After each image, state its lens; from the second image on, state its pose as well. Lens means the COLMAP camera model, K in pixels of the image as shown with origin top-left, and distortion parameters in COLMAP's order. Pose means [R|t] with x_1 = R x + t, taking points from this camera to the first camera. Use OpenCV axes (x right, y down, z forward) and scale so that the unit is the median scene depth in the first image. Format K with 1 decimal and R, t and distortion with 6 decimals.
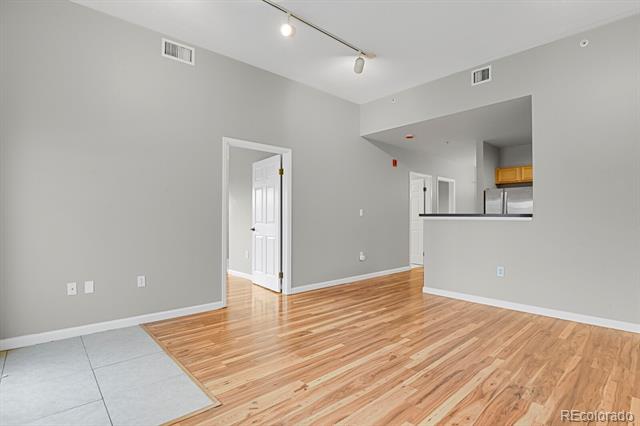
lens RADIAL K [[313.5, 0, 323.9], [0, 313.5, 217.6], [0, 0, 1]] dist [-0.021430, -0.000525]
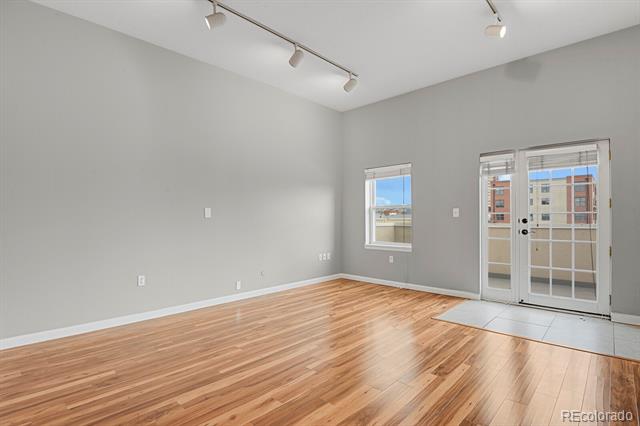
lens RADIAL K [[313.5, 0, 323.9], [0, 313.5, 217.6], [0, 0, 1]] dist [-0.021430, -0.000525]
pose [[-0.997582, 0.001661, -0.069483, 0.288190], [0.001757, 0.999998, -0.001324, -0.002834], [0.069481, -0.001443, -0.997582, 1.833096]]
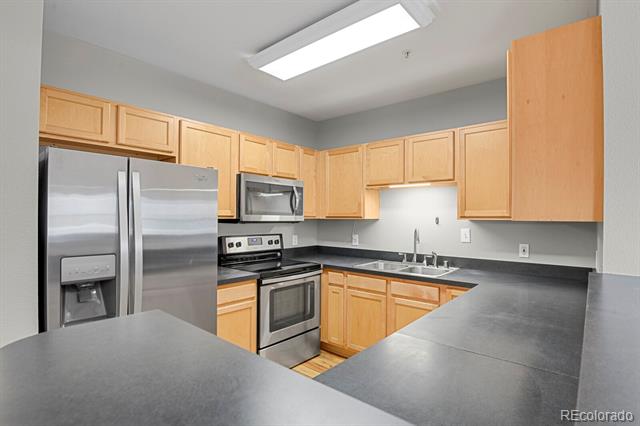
lens RADIAL K [[318.9, 0, 321.9], [0, 318.9, 216.1], [0, 0, 1]] dist [0.001829, 0.000282]
pose [[-0.127374, 0.001577, 0.991853, 0.538770], [-0.005688, 0.999981, -0.002320, -0.082107], [-0.991838, -0.005938, -0.127363, 1.703750]]
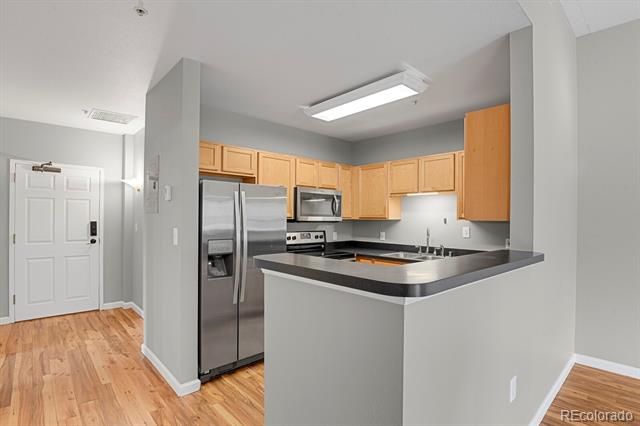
lens RADIAL K [[313.5, 0, 323.9], [0, 313.5, 217.6], [0, 0, 1]] dist [-0.021430, -0.000525]
pose [[-0.016370, -0.001192, 0.999865, 0.199864], [-0.007001, 0.999975, 0.001078, -0.084046], [-0.999842, -0.006982, -0.016378, 1.731899]]
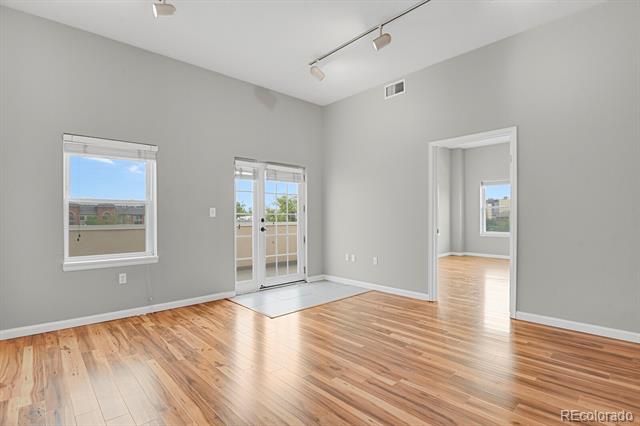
lens RADIAL K [[313.5, 0, 323.9], [0, 313.5, 217.6], [0, 0, 1]] dist [-0.021430, -0.000525]
pose [[0.013860, -0.001049, -0.999903, 1.005422], [0.003869, 0.999992, -0.000995, 0.000297], [0.999896, -0.003855, 0.013864, 0.834316]]
